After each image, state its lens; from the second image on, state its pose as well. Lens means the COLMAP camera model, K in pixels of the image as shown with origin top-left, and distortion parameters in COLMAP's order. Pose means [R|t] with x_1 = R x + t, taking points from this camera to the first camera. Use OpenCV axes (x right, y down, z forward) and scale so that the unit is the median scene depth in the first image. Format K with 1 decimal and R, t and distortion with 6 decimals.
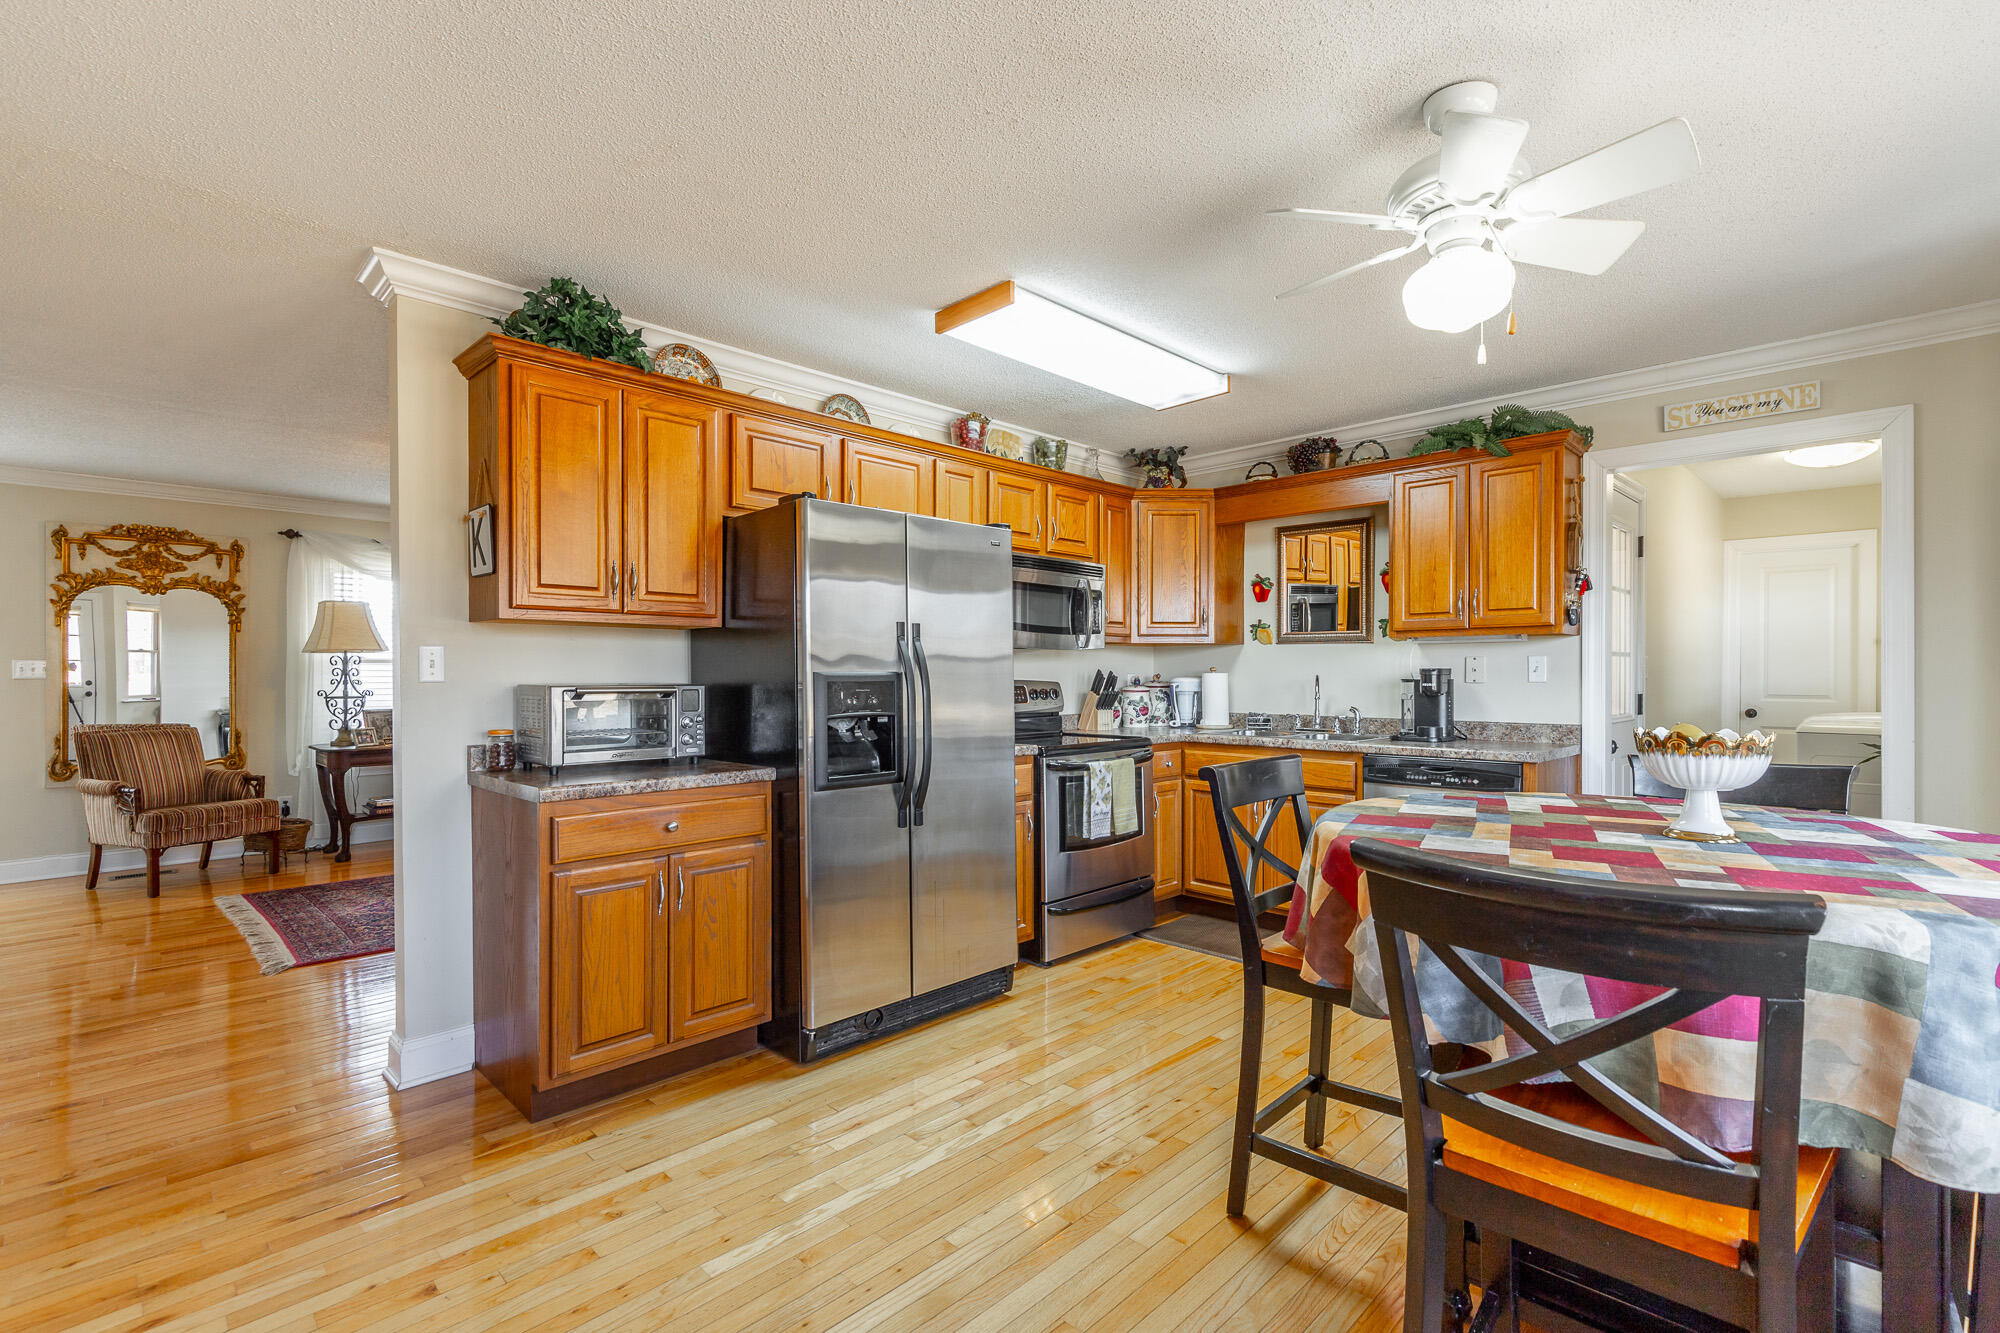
lens RADIAL K [[889.8, 0, 1011.0], [0, 889.8, 675.4], [0, 0, 1]] dist [-0.001925, -0.000434]
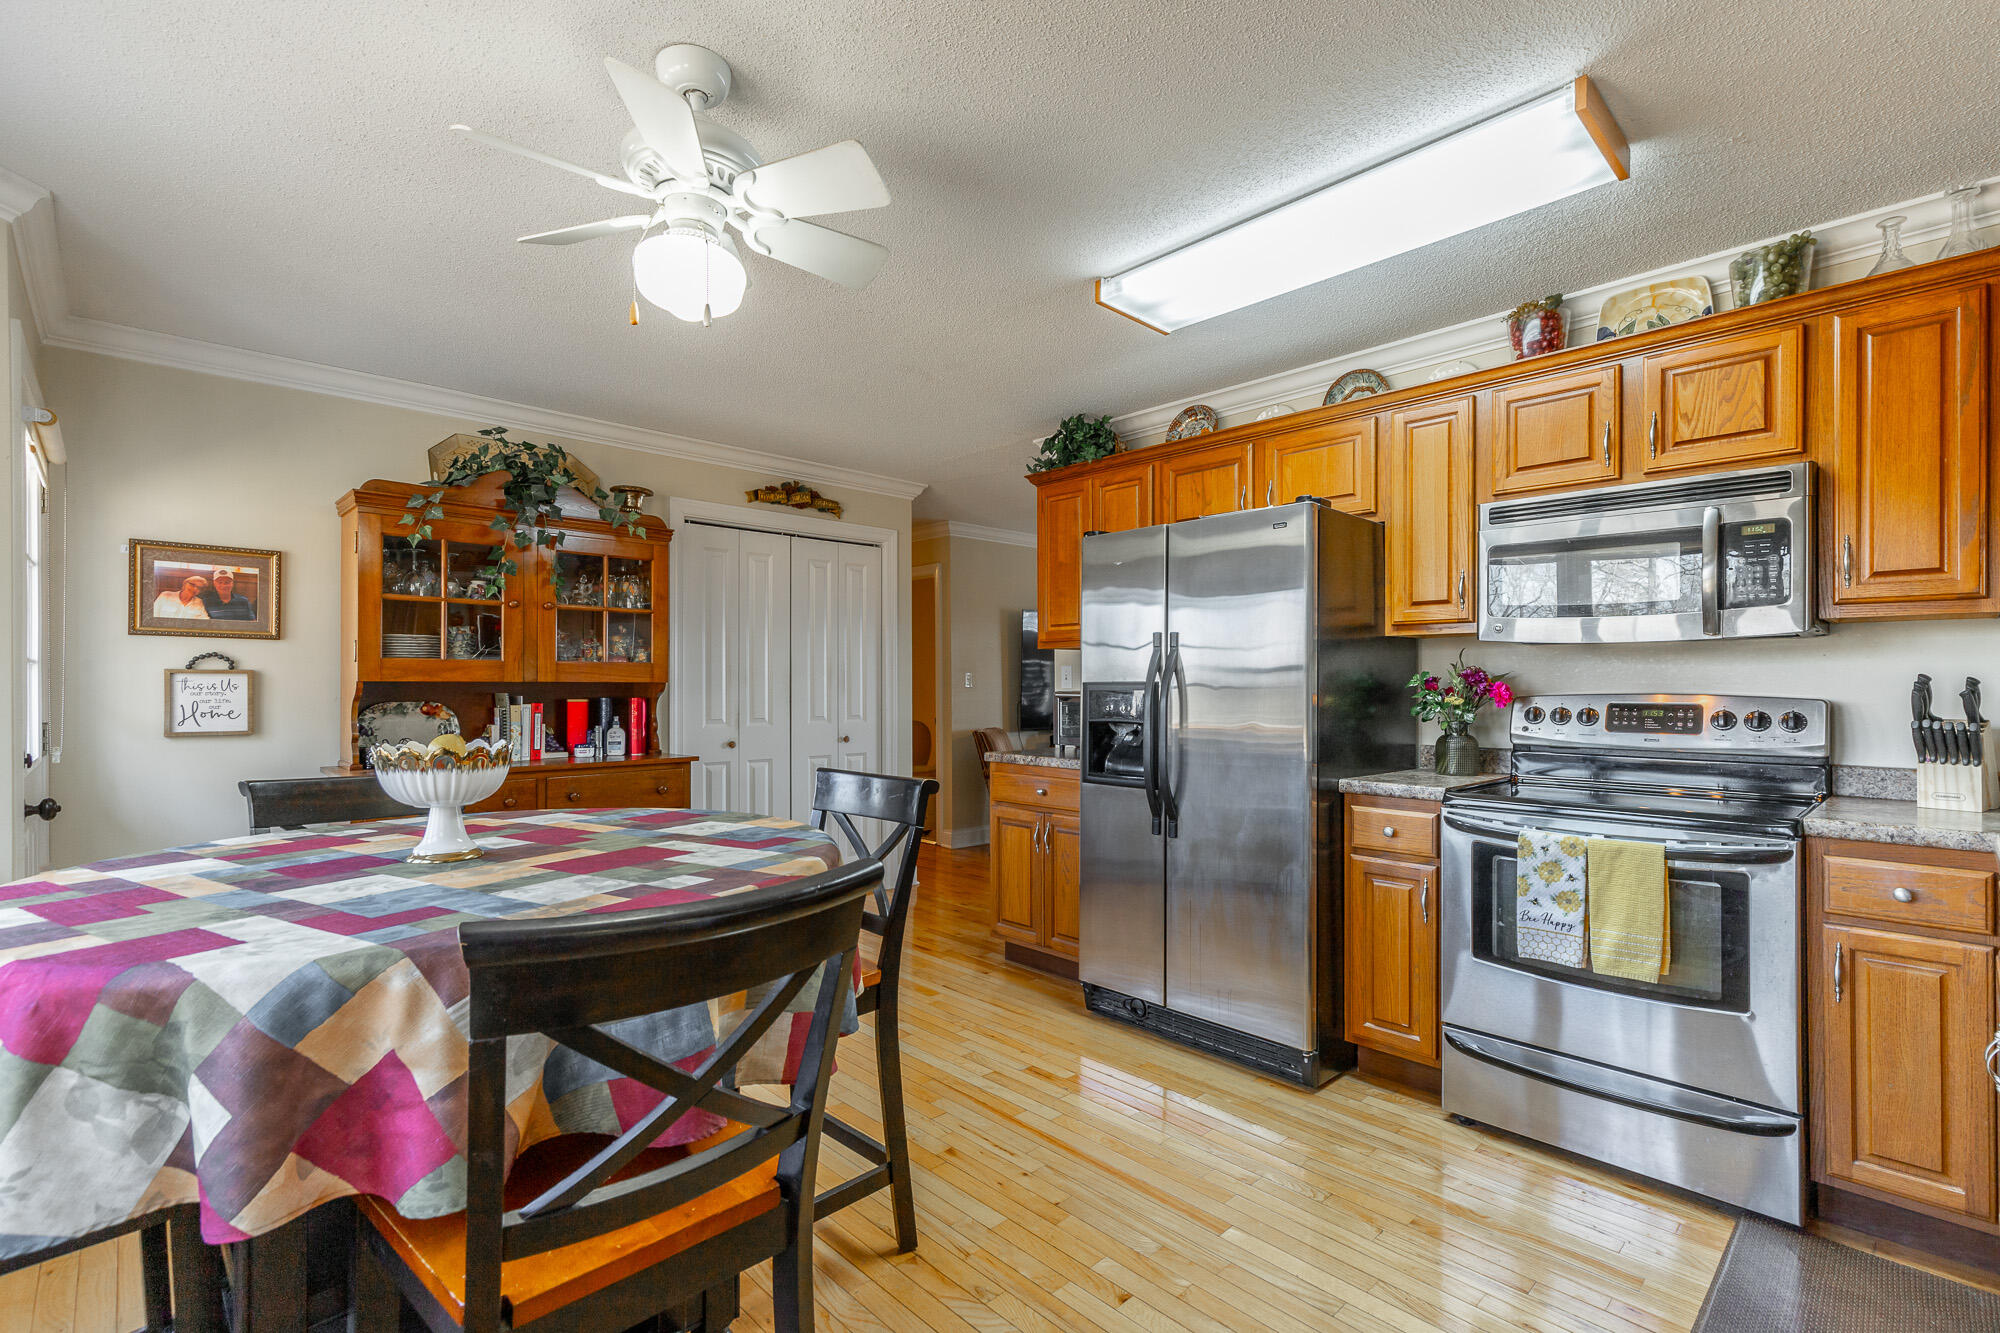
lens RADIAL K [[889.8, 0, 1011.0], [0, 889.8, 675.4], [0, 0, 1]] dist [-0.001925, -0.000434]
pose [[-0.010533, -0.009375, -0.999901, 0.881254], [-0.002113, 0.999954, -0.009354, -0.001011], [0.999942, 0.002014, -0.010552, 0.826335]]
